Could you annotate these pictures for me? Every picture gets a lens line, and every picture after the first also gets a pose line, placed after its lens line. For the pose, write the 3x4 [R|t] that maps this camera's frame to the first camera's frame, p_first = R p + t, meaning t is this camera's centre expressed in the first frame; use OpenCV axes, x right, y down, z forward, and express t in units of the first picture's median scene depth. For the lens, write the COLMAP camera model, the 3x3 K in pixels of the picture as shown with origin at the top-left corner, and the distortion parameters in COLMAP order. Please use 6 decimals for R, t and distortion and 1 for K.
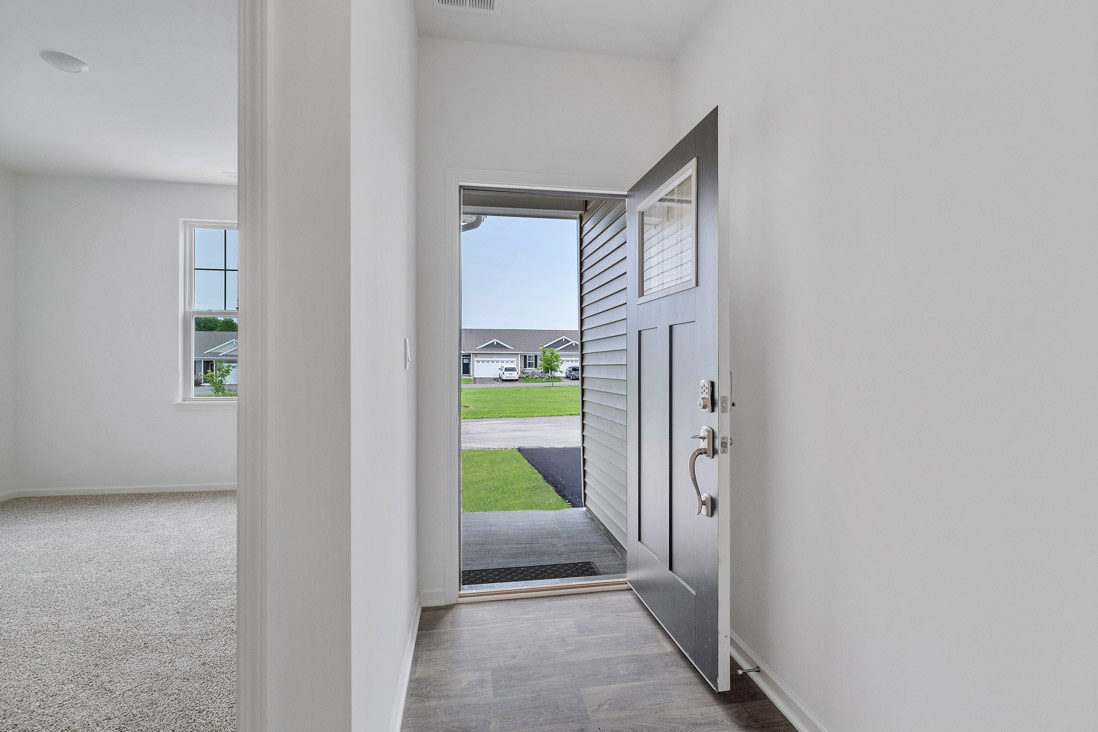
lens RADIAL K [[519.1, 0, 549.2], [0, 519.1, 354.1], [0, 0, 1]] dist [0.001837, -0.000046]
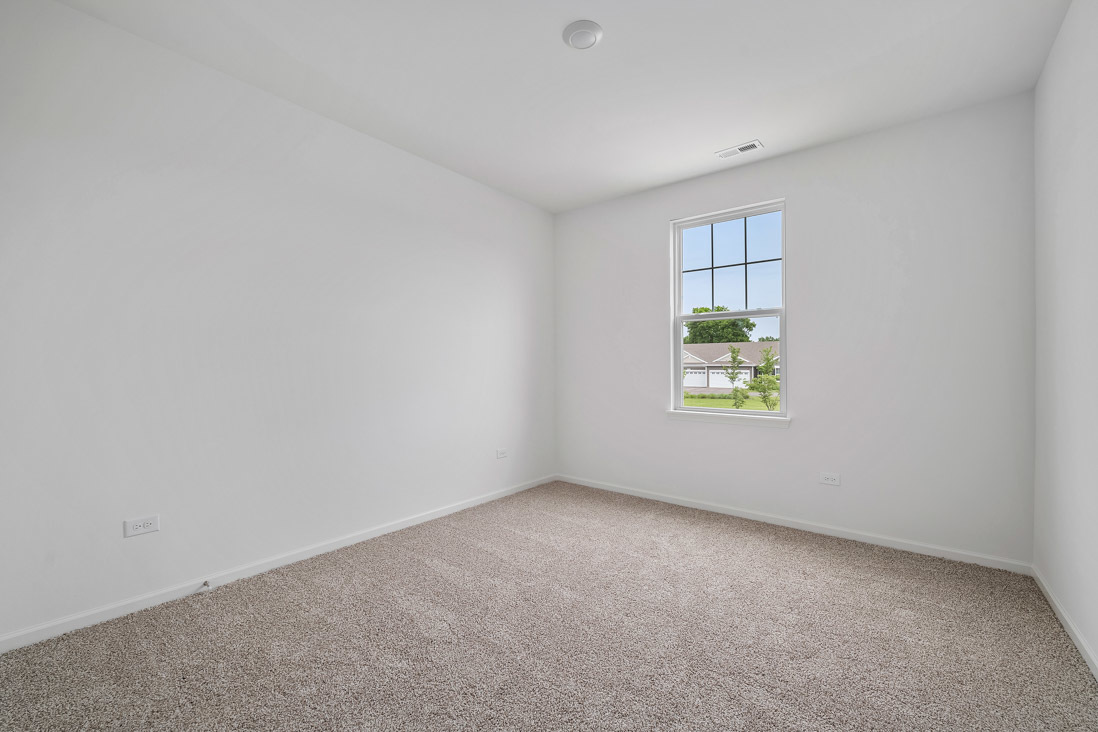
lens RADIAL K [[432.1, 0, 549.0], [0, 432.1, 366.0], [0, 0, 1]] dist [-0.002692, -0.000344]
pose [[0.676554, -0.001897, -0.736390, -0.298062], [0.010186, 0.999925, 0.006782, 0.001326], [0.736322, -0.012089, 0.676523, 0.314402]]
